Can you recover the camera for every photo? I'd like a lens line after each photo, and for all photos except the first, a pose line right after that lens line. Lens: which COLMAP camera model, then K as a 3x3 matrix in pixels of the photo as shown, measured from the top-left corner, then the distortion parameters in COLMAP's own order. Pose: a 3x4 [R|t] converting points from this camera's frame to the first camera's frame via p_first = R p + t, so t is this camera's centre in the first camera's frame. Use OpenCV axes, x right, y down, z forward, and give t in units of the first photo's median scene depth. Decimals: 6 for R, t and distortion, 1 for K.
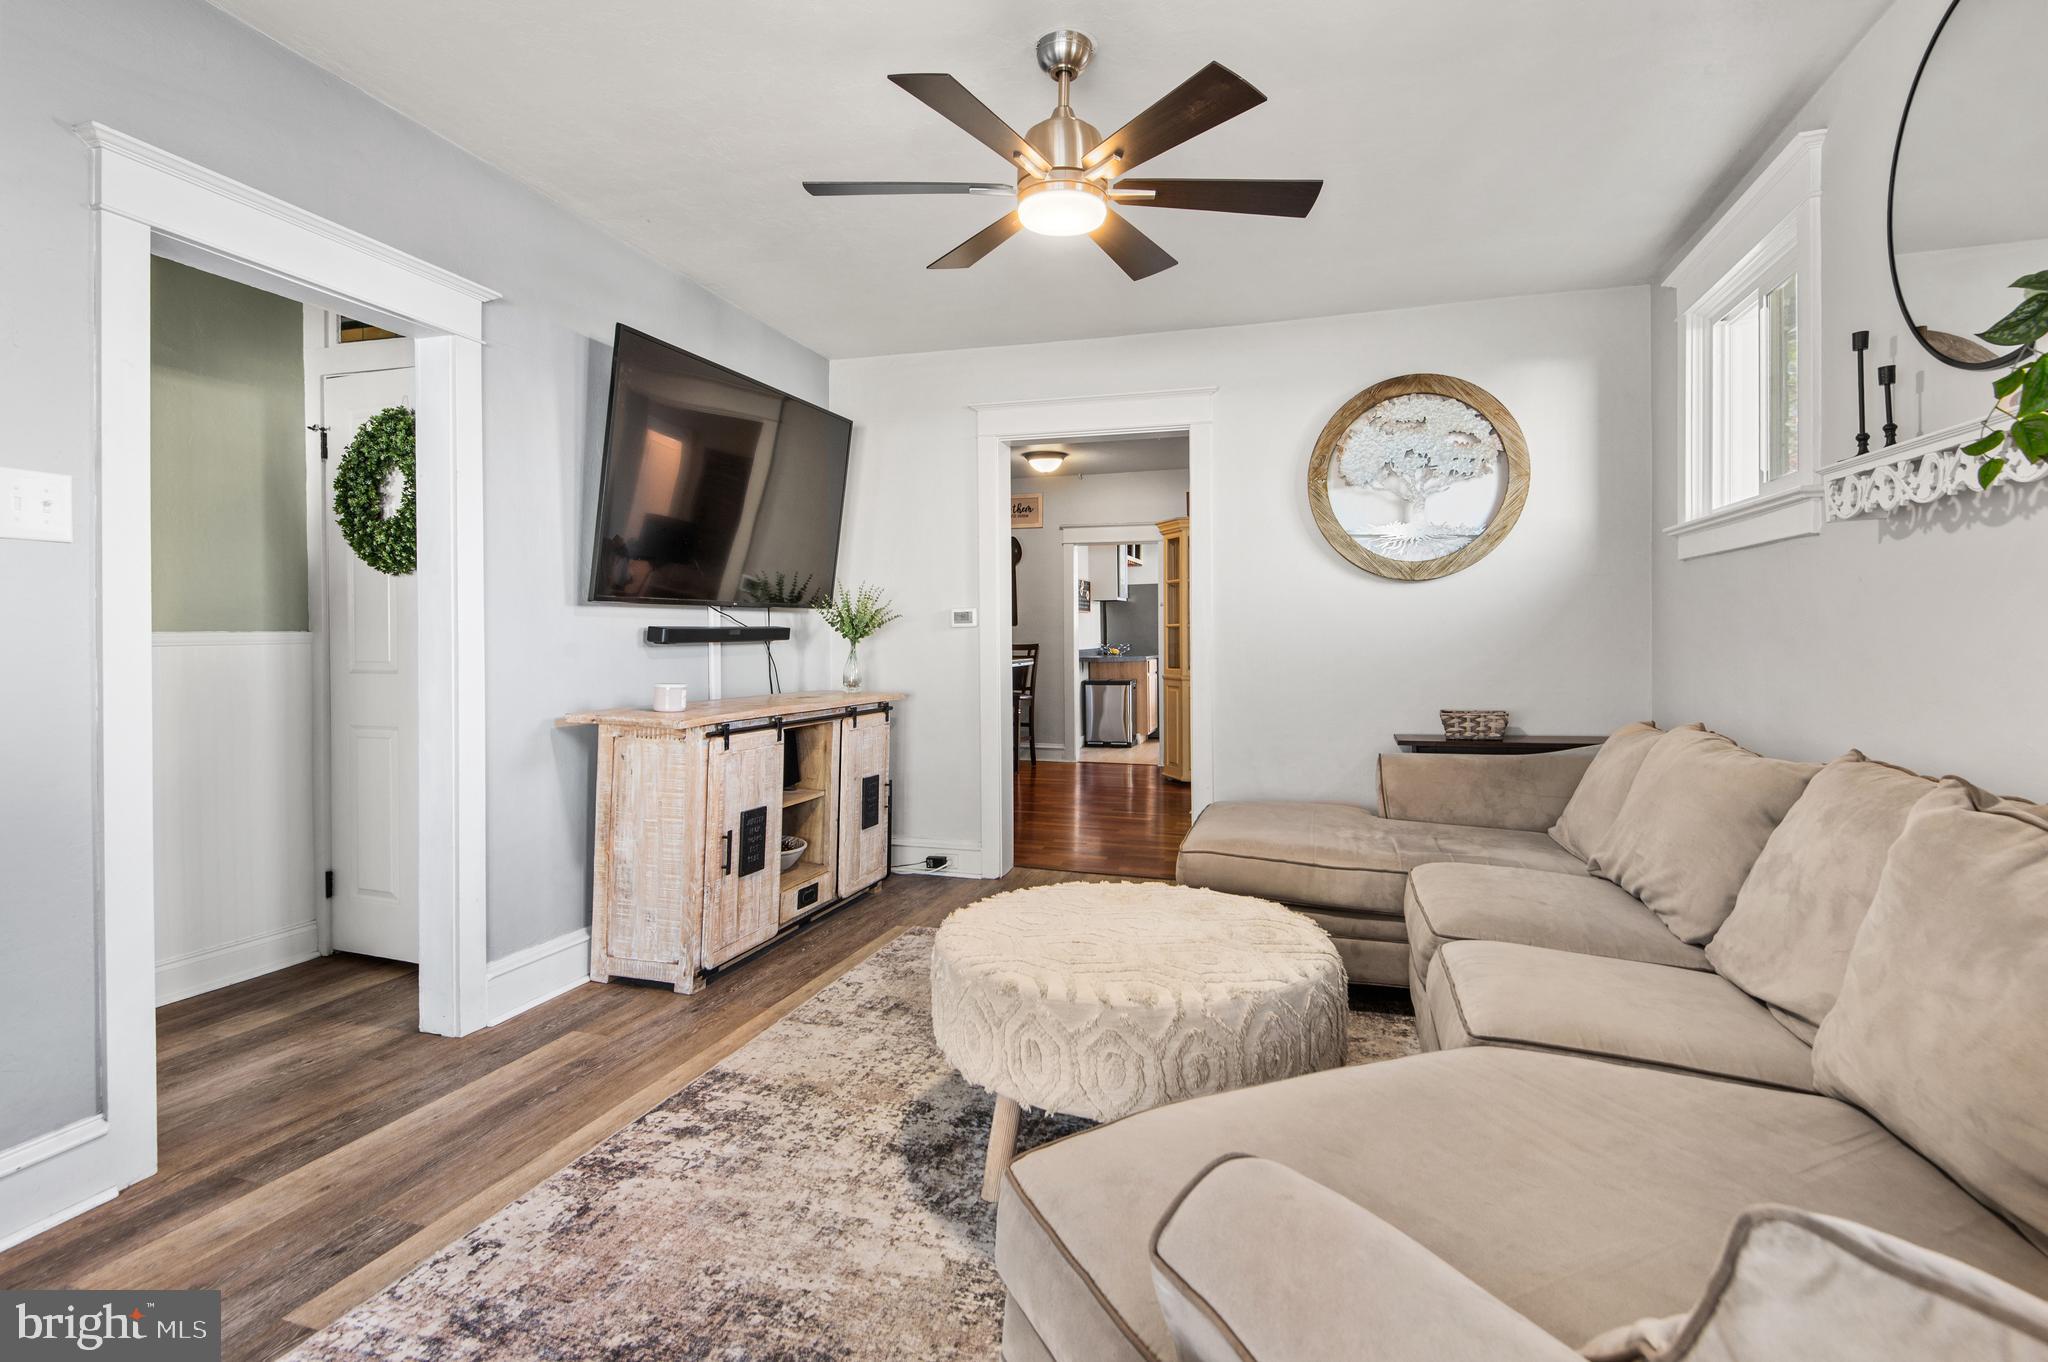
lens RADIAL K [[990.9, 0, 1032.2], [0, 990.9, 616.2], [0, 0, 1]] dist [0.001161, -0.000043]
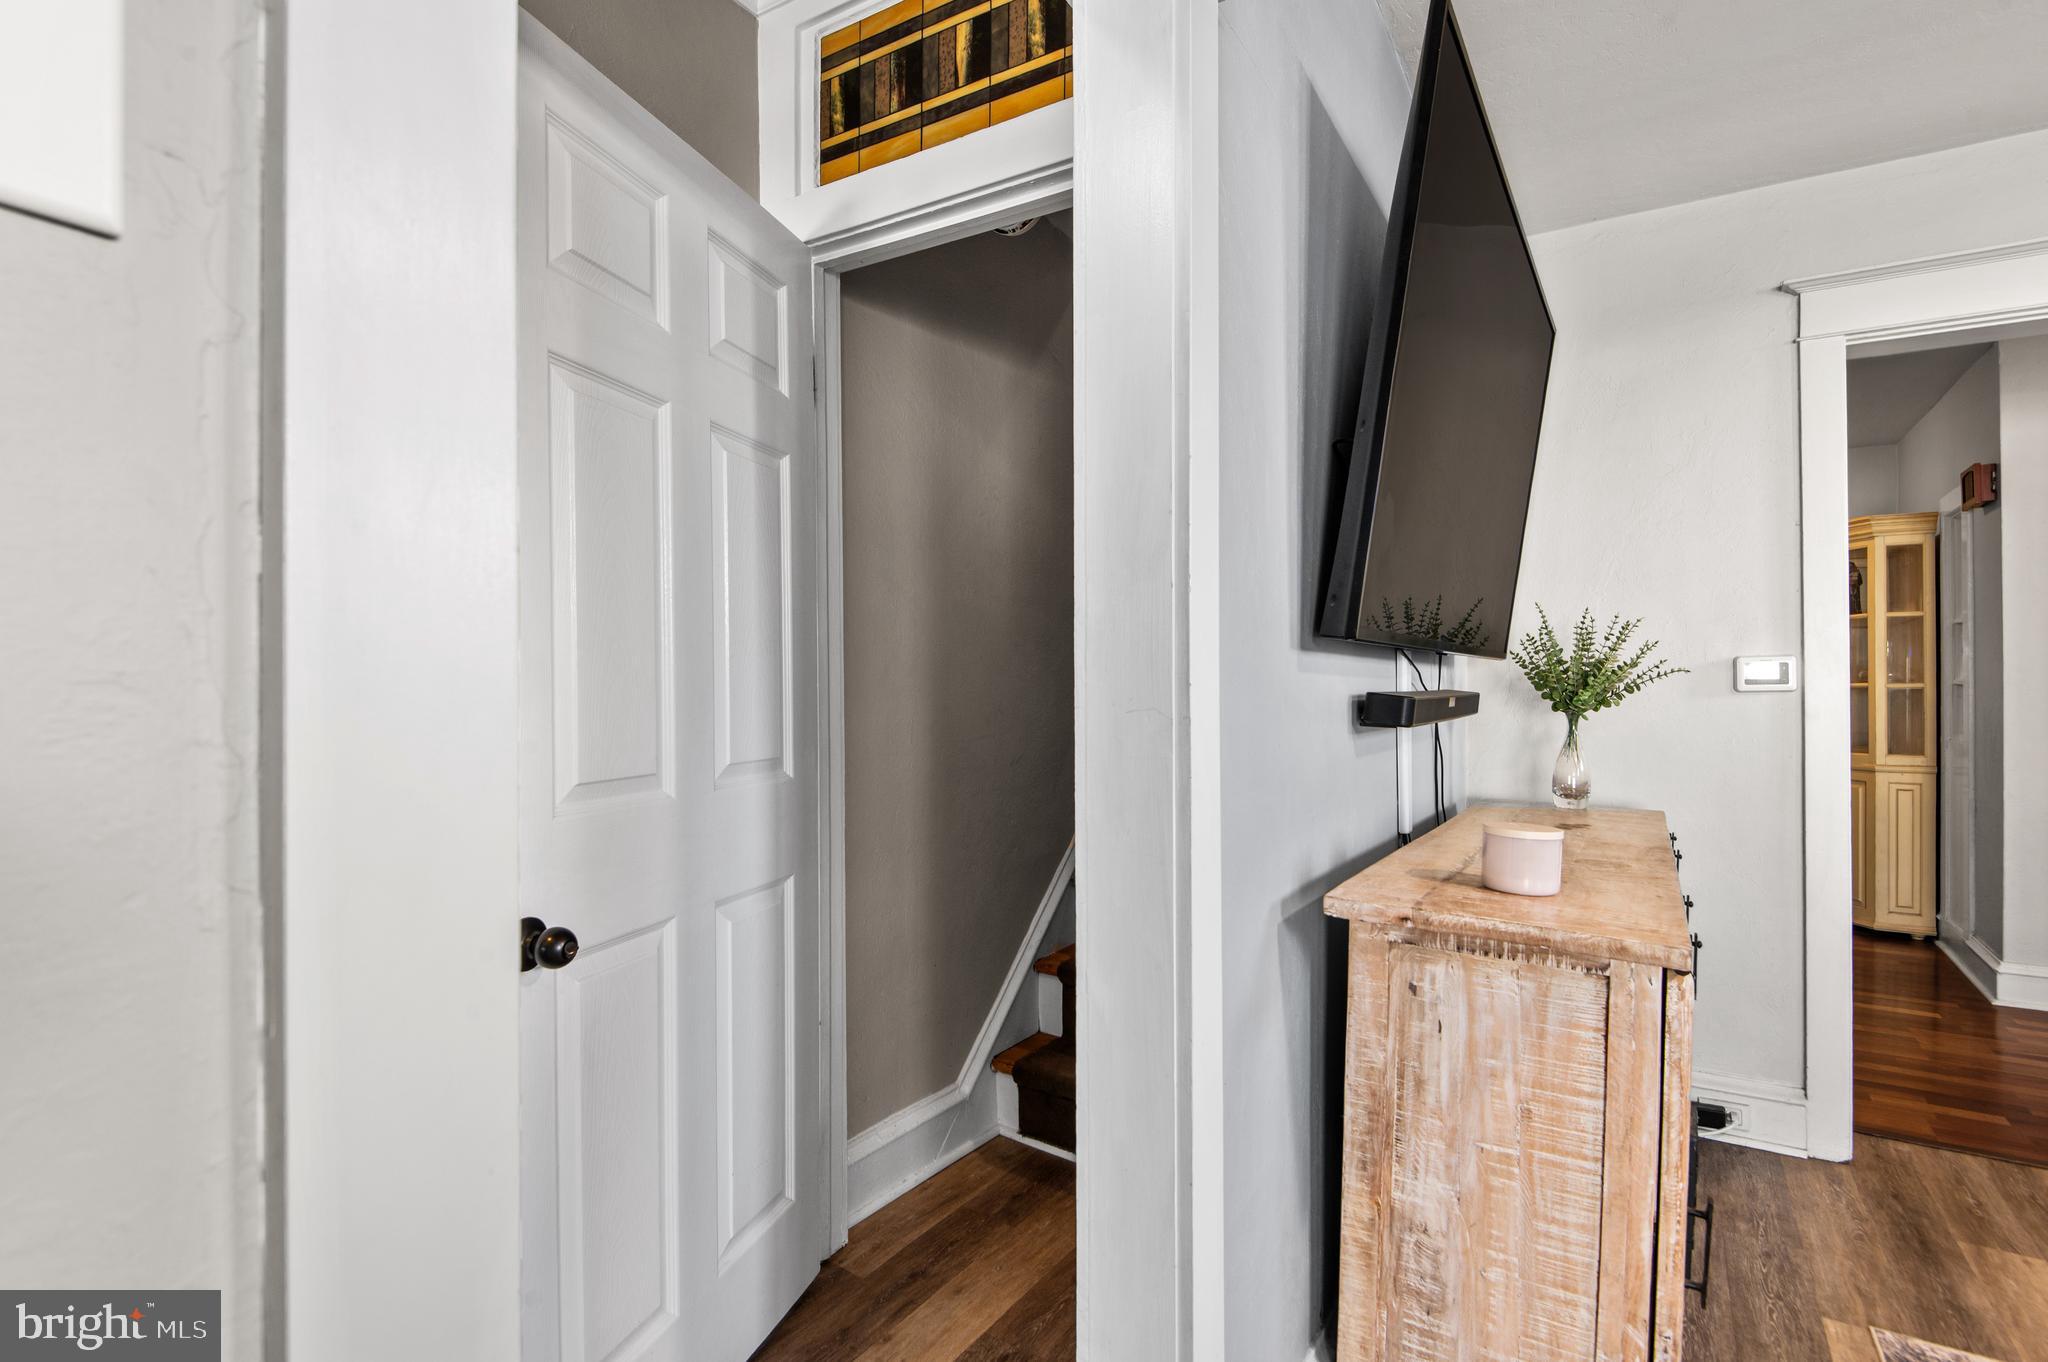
lens RADIAL K [[993.6, 0, 1015.5], [0, 993.6, 662.0], [0, 0, 1]] dist [0.003181, 0.000513]
pose [[0.961176, -0.006599, -0.275856, -0.464136], [0.003925, 0.999940, -0.010242, -0.001475], [0.275907, 0.008762, 0.961144, 0.523915]]
